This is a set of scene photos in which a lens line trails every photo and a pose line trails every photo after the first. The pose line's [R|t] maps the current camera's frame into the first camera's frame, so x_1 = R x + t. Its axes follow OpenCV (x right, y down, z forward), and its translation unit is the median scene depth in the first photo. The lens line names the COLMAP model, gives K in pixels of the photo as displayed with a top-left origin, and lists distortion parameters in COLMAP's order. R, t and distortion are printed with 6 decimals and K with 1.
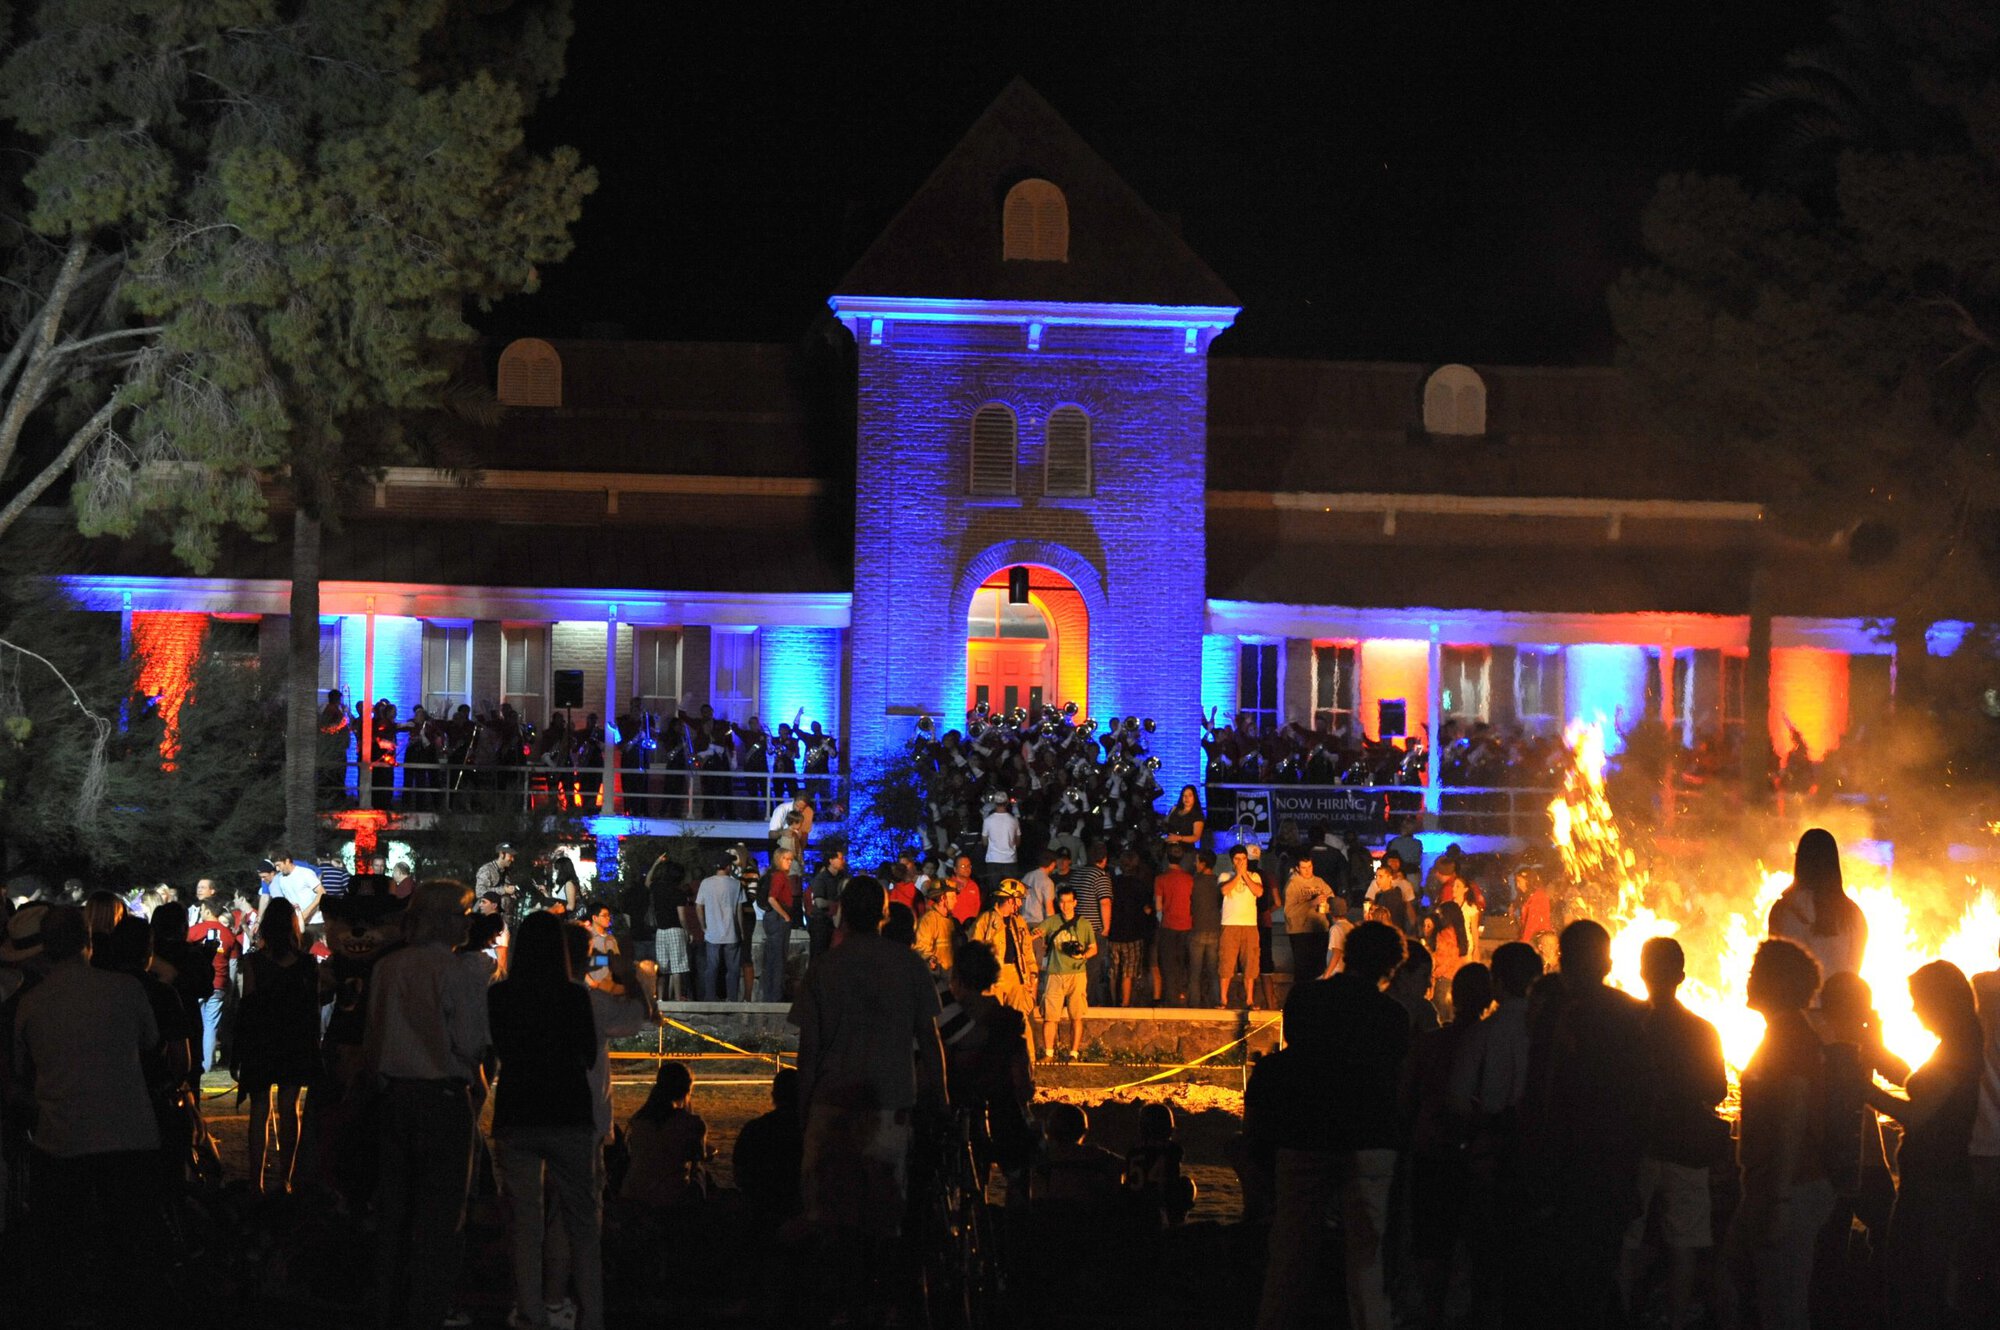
lens RADIAL K [[5644.7, 0, 1000.0], [0, 5644.7, 665.0], [0, 0, 1]] dist [-0.050321, -0.279349]
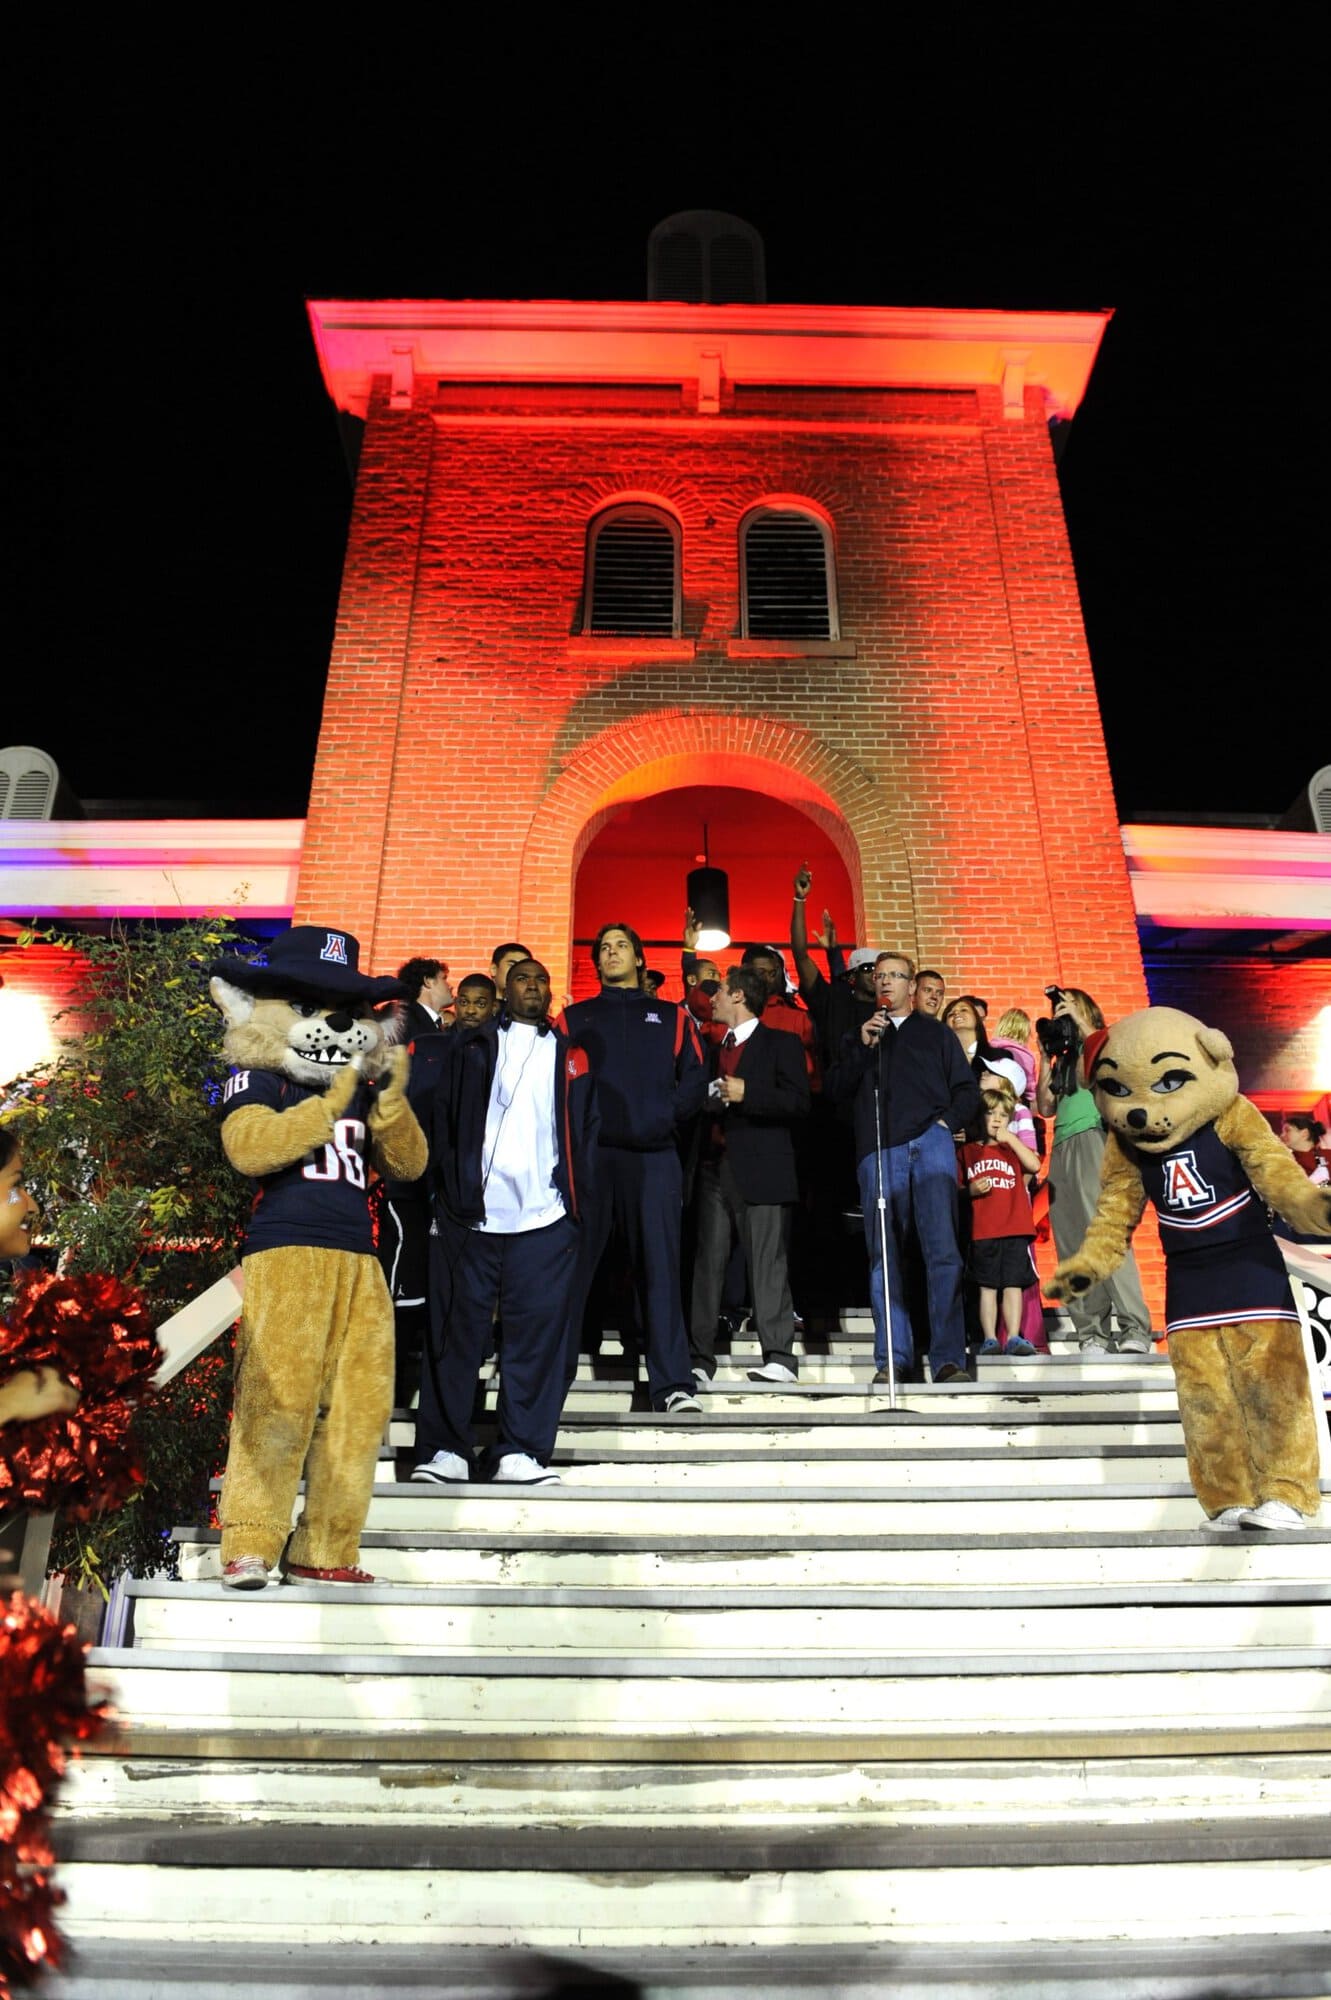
lens RADIAL K [[1416.1, 0, 671.2], [0, 1416.1, 985.2], [0, 0, 1]] dist [-0.044652, -0.003701]
pose [[0.995811, -0.055299, -0.072813, 0.008943], [0.021339, 0.914939, -0.403029, 0.043341], [0.088906, 0.399787, 0.912286, 0.905208]]
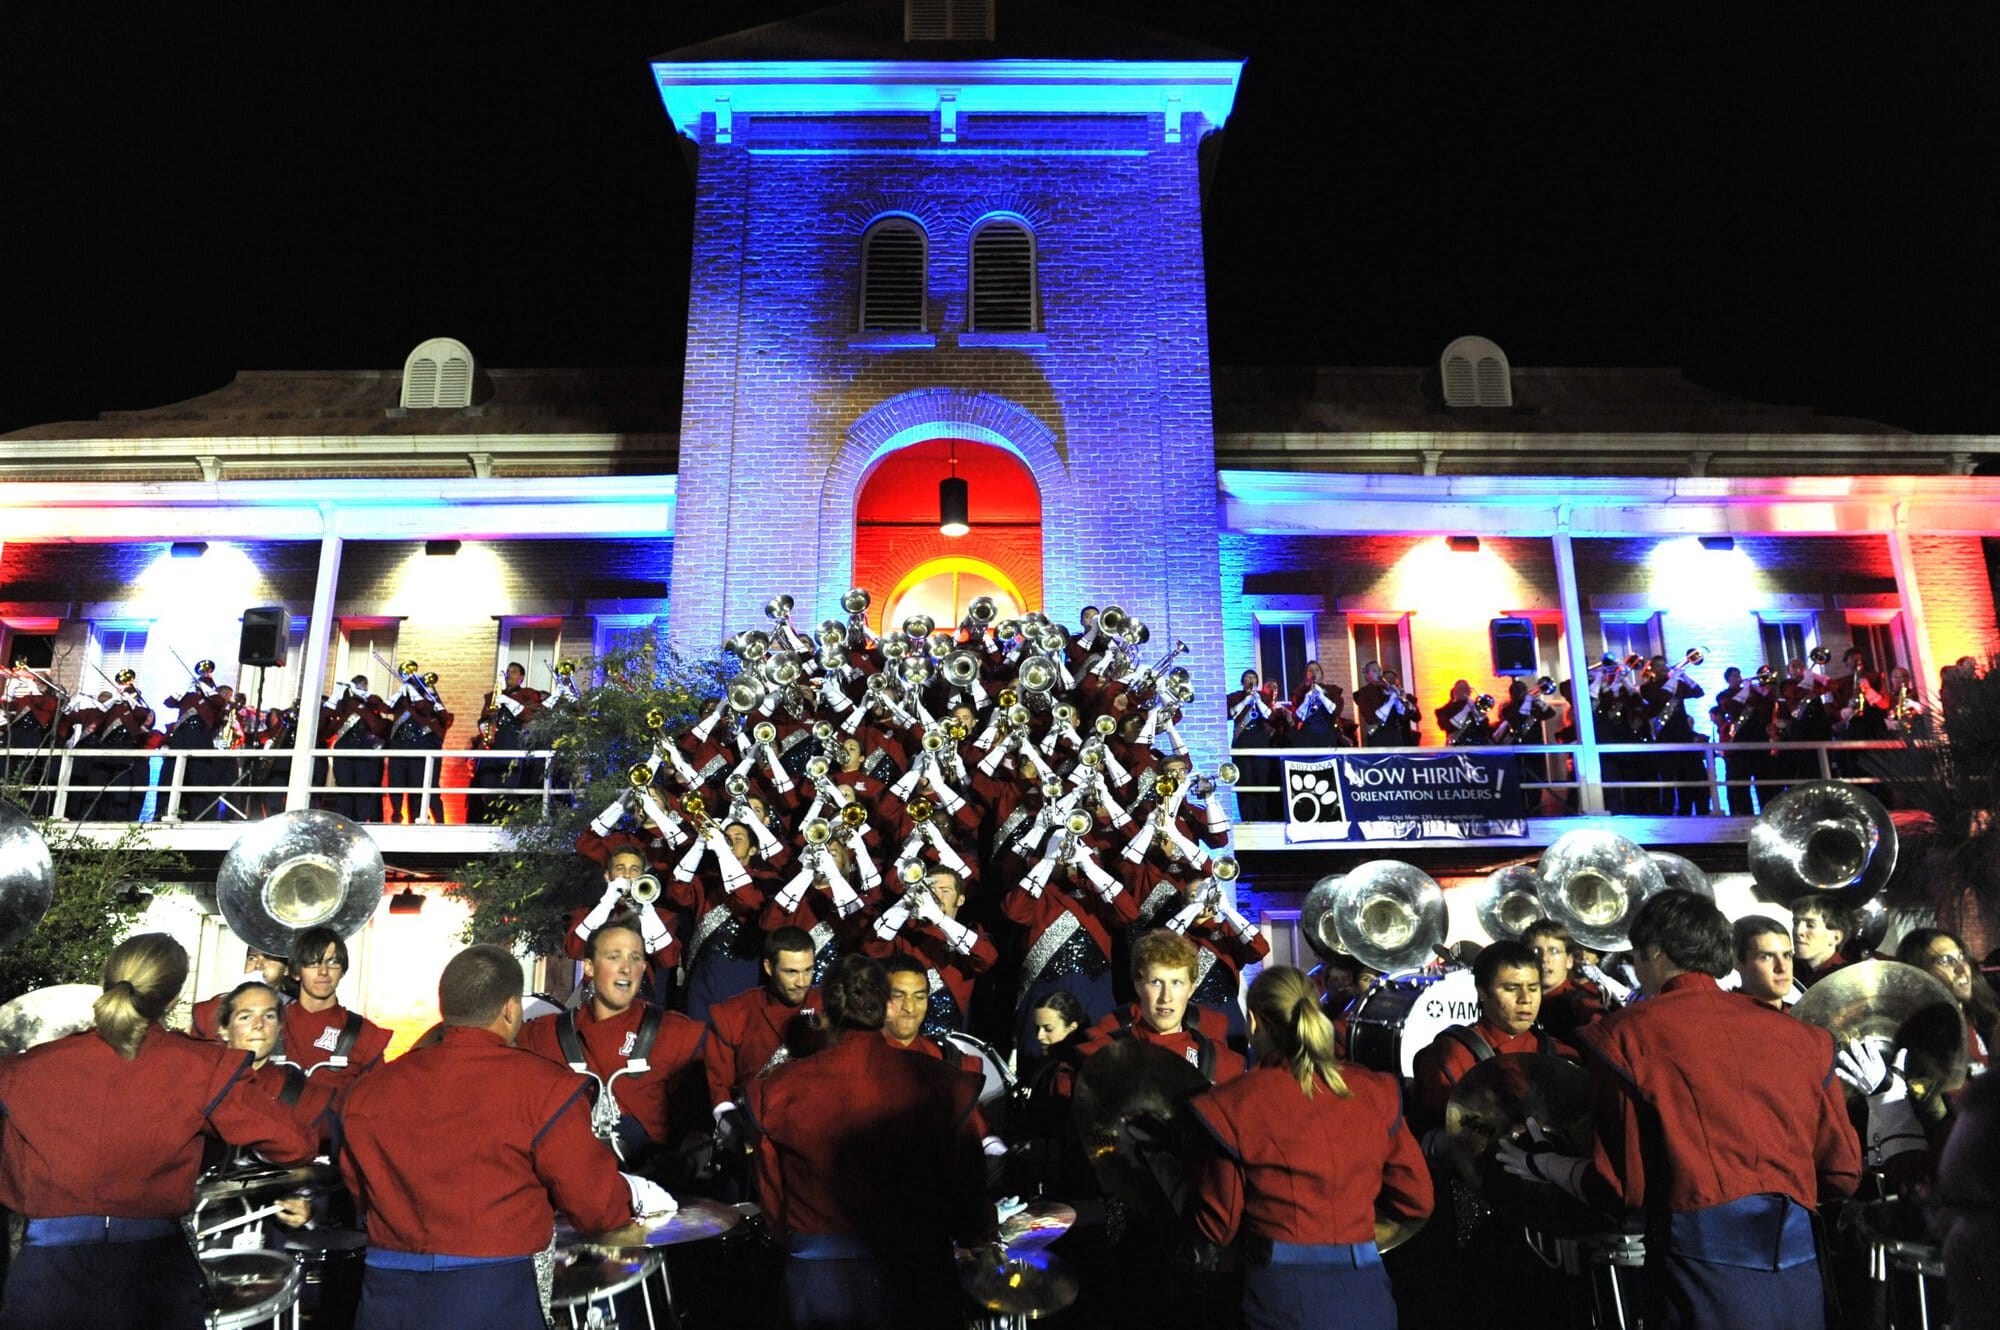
lens RADIAL K [[1364.1, 0, 1004.5], [0, 1364.1, 668.5], [0, 0, 1]] dist [-0.047078, -0.005147]
pose [[0.995016, -0.048462, -0.087148, 0.024449], [0.030150, 0.979266, -0.200325, 0.042360], [0.095049, 0.196699, 0.975846, 0.850134]]
